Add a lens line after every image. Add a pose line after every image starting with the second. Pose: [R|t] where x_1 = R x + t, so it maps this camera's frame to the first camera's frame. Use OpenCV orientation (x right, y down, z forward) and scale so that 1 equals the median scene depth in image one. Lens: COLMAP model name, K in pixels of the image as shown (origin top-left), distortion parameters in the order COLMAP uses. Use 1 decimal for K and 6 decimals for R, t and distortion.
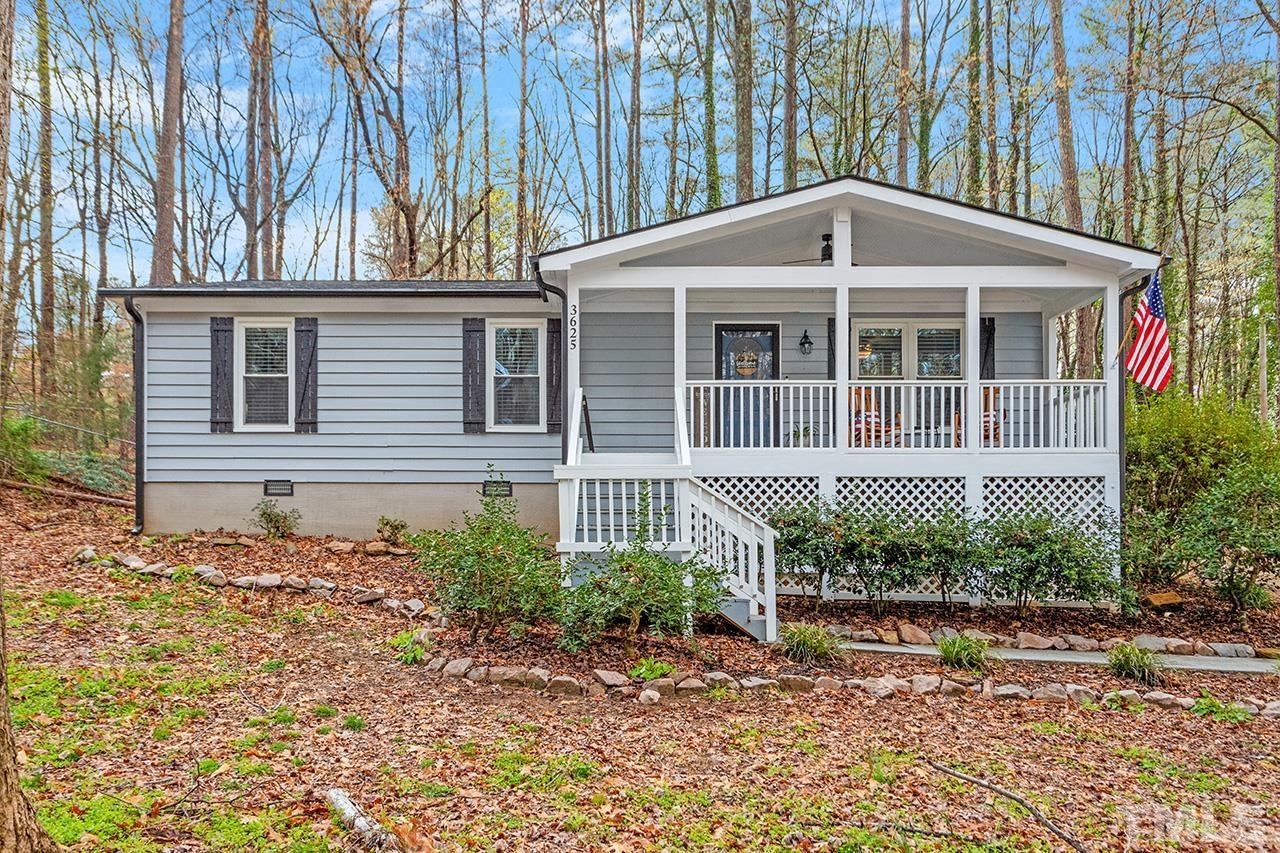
lens RADIAL K [[892.7, 0, 607.2], [0, 892.7, 537.2], [0, 0, 1]] dist [-0.001456, 0.000530]
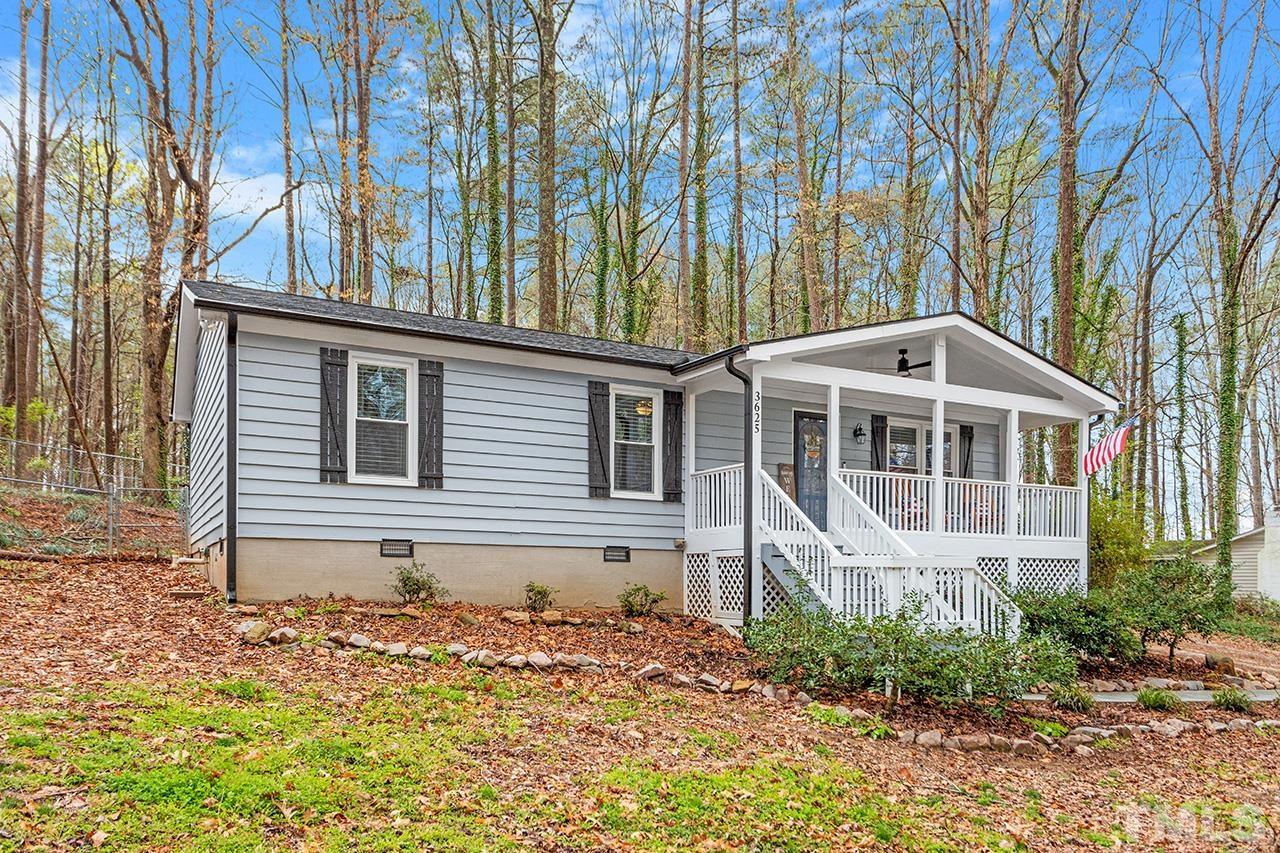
lens RADIAL K [[934.7, 0, 638.3], [0, 934.7, 563.0], [0, 0, 1]] dist [0.000821, -0.000687]
pose [[0.877740, 0.014329, 0.478923, -0.607974], [-0.013762, 0.999894, -0.004694, -0.039806], [-0.478940, -0.002470, 0.877844, 0.066606]]
